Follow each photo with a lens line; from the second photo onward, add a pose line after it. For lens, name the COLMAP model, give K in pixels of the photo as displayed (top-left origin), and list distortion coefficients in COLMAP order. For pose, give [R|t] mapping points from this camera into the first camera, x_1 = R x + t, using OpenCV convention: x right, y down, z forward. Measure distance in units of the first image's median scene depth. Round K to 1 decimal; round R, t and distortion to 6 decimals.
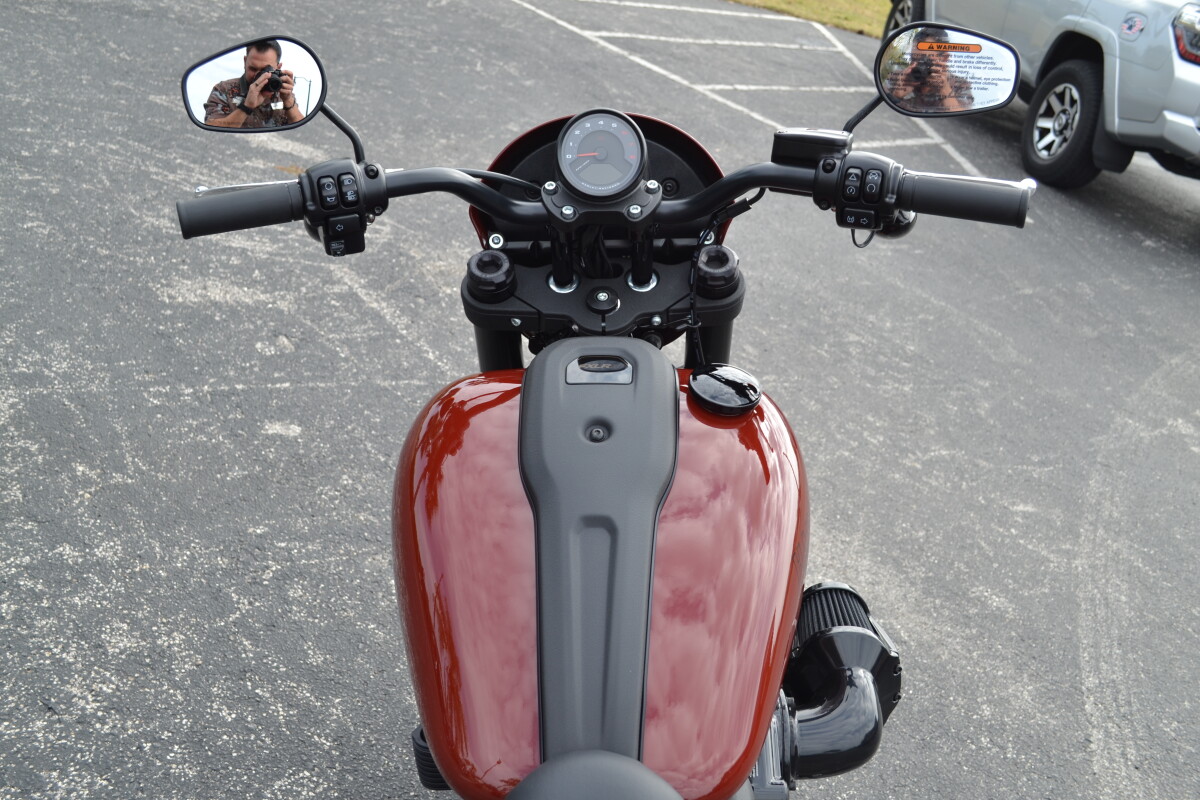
lens RADIAL K [[1295.3, 0, 598.6], [0, 1295.3, 399.6], [0, 0, 1]] dist [-0.055183, 0.000000]
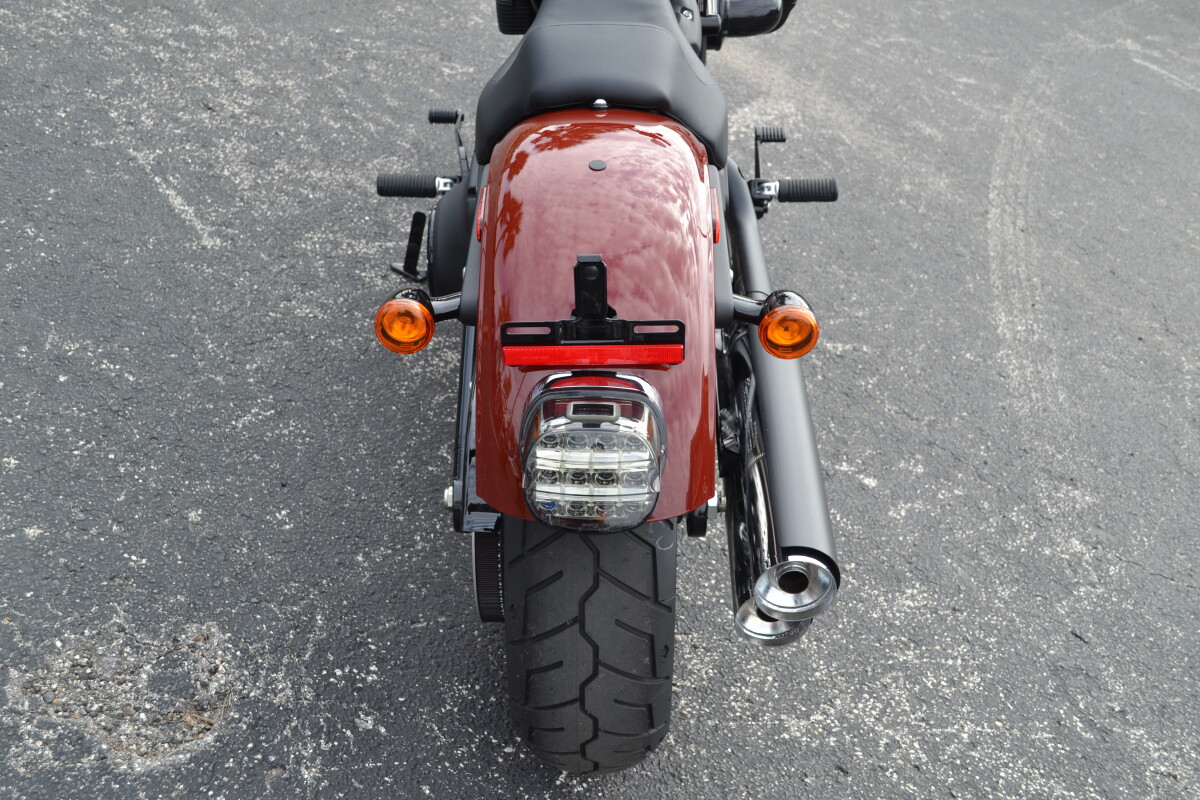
lens RADIAL K [[1448.1, 0, 601.5], [0, 1448.1, 400.2], [0, 0, 1]] dist [-0.046947, 0.000000]
pose [[0.999969, 0.005691, 0.005349, -0.007825], [-0.006419, 0.988985, 0.147876, 0.239441], [-0.004449, -0.147905, 0.988992, -0.443745]]
